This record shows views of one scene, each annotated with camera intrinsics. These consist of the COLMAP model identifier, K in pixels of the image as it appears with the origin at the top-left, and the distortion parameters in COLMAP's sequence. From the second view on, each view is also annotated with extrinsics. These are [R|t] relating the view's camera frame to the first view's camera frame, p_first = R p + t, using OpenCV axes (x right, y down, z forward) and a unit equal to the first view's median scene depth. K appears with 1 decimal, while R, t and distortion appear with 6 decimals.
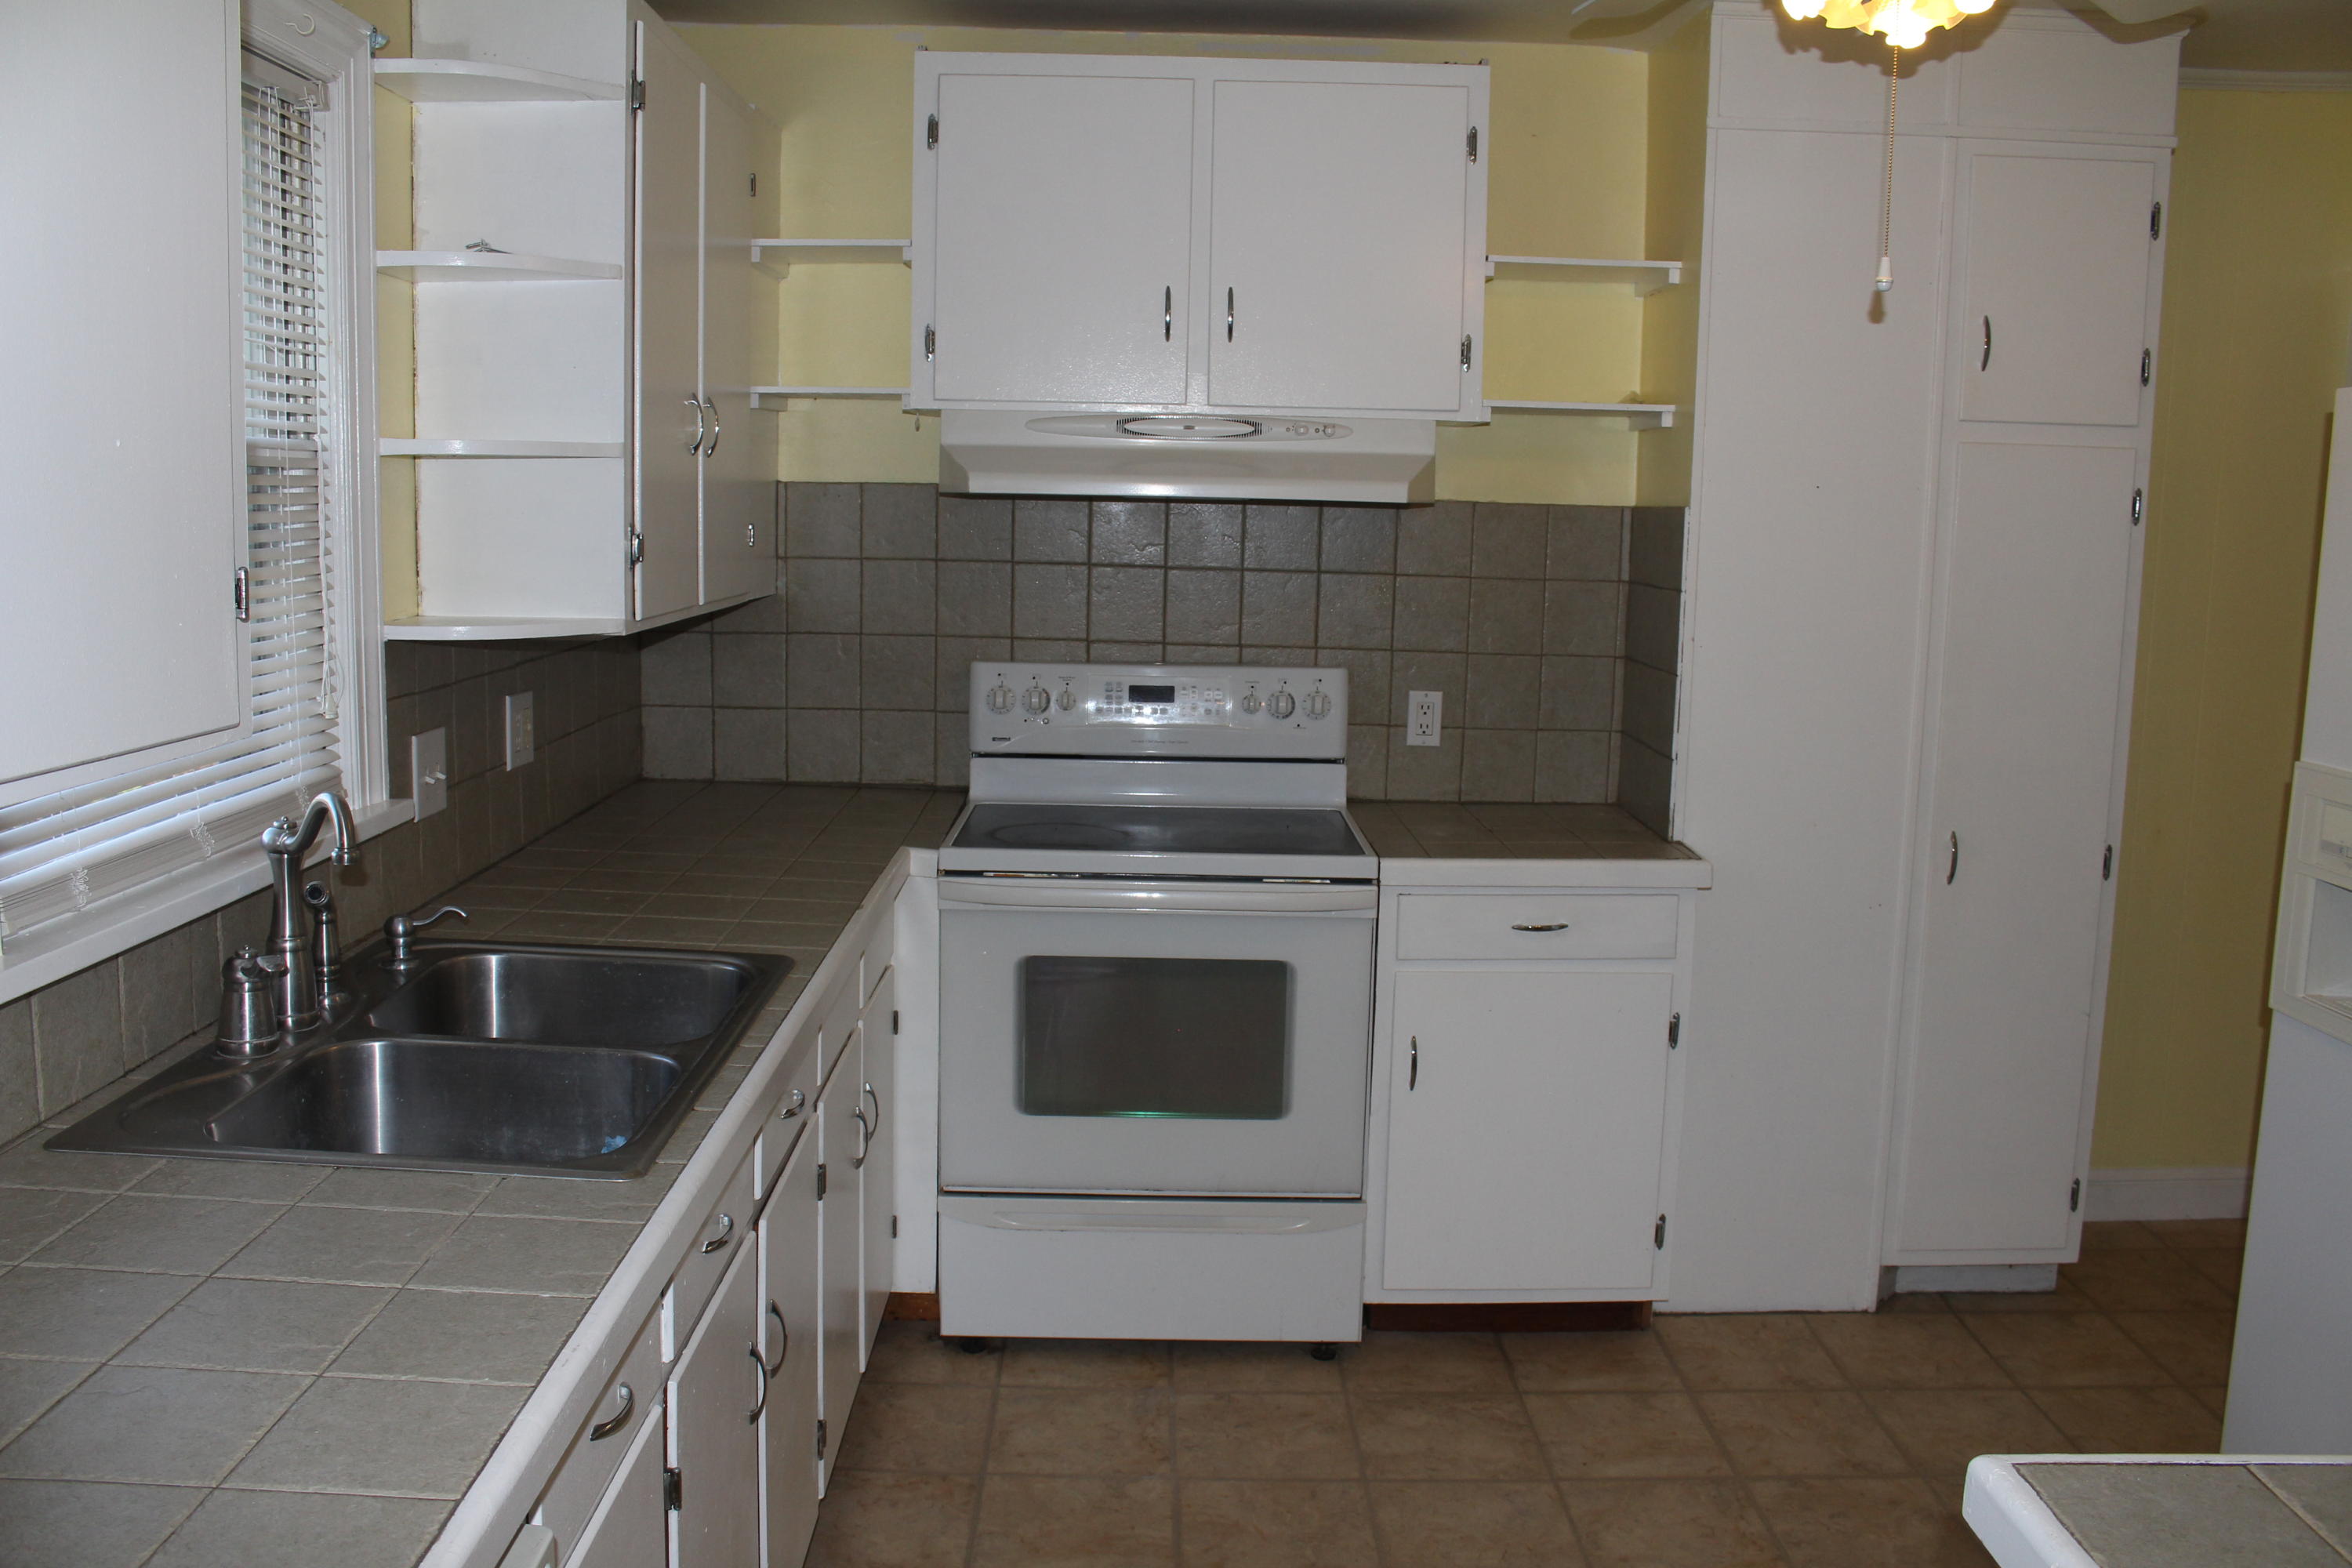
lens RADIAL K [[1941.4, 0, 1188.2], [0, 1941.4, 782.8], [0, 0, 1]] dist [-0.150868, 0.116790]
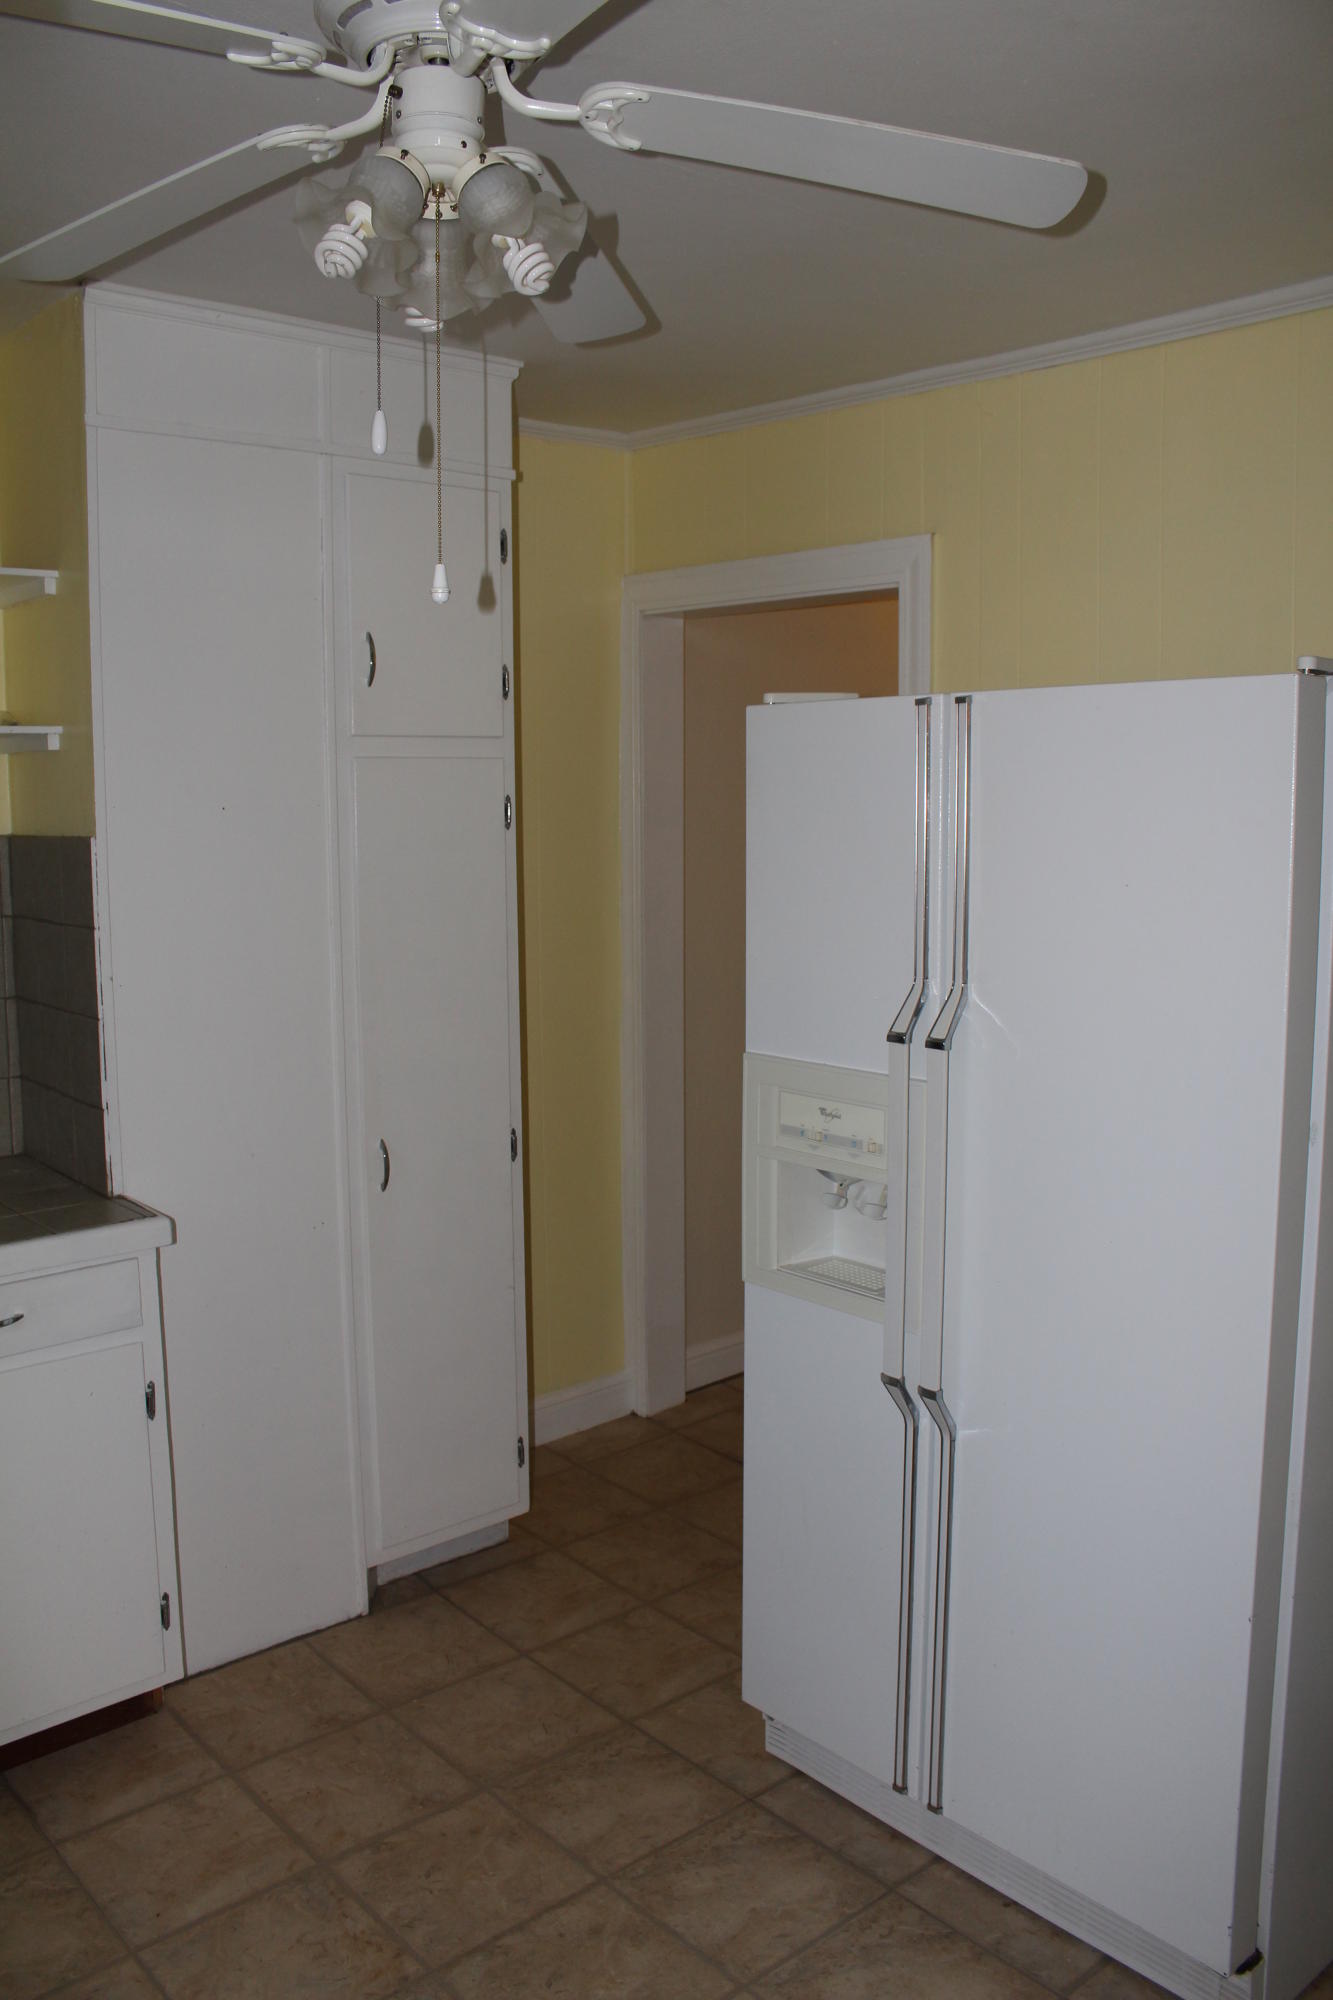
lens RADIAL K [[1650.8, 0, 668.0], [0, 1650.8, 1012.9], [0, 0, 1]] dist [-0.150868, 0.116790]
pose [[0.767820, -0.106471, 0.631757, -0.028497], [0.112269, 0.993196, 0.030937, -0.053548], [-0.630752, 0.047172, 0.774549, 0.228451]]
